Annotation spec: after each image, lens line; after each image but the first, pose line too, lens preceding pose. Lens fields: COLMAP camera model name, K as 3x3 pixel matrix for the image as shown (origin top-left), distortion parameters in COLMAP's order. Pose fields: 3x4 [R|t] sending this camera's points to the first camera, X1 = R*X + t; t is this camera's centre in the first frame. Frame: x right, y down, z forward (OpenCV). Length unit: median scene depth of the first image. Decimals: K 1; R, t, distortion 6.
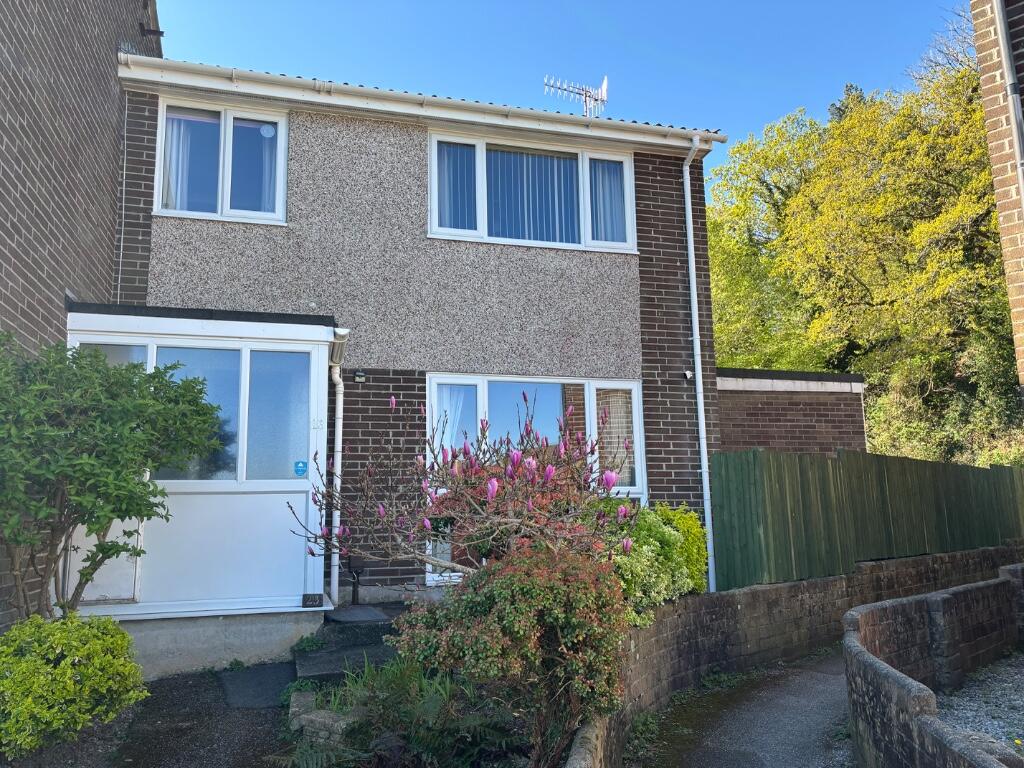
lens RADIAL K [[769.0, 0, 512.9], [0, 769.0, 383.6], [0, 0, 1]] dist [0.021333, -0.020143]
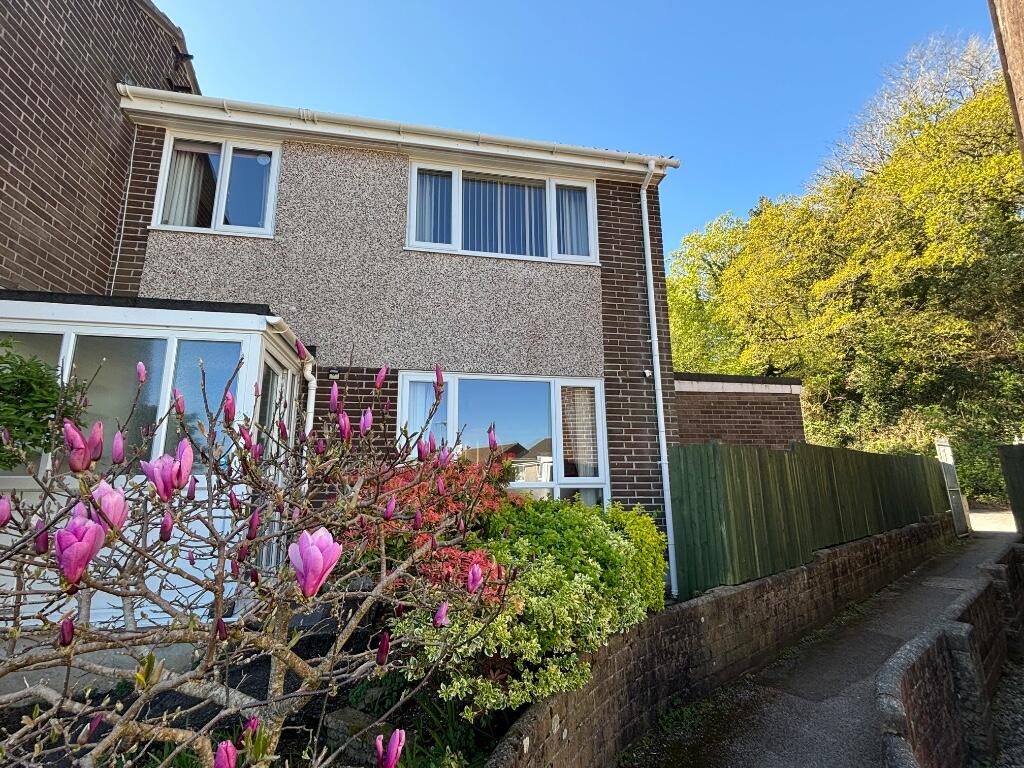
lens RADIAL K [[485.8, 0, 510.5], [0, 485.8, 380.5], [0, 0, 1]] dist [-0.004972, -0.001444]
pose [[0.997513, -0.008118, -0.070012, 0.084759], [0.005485, 0.999273, -0.037725, 0.023974], [0.070267, 0.037247, 0.996833, 0.311409]]
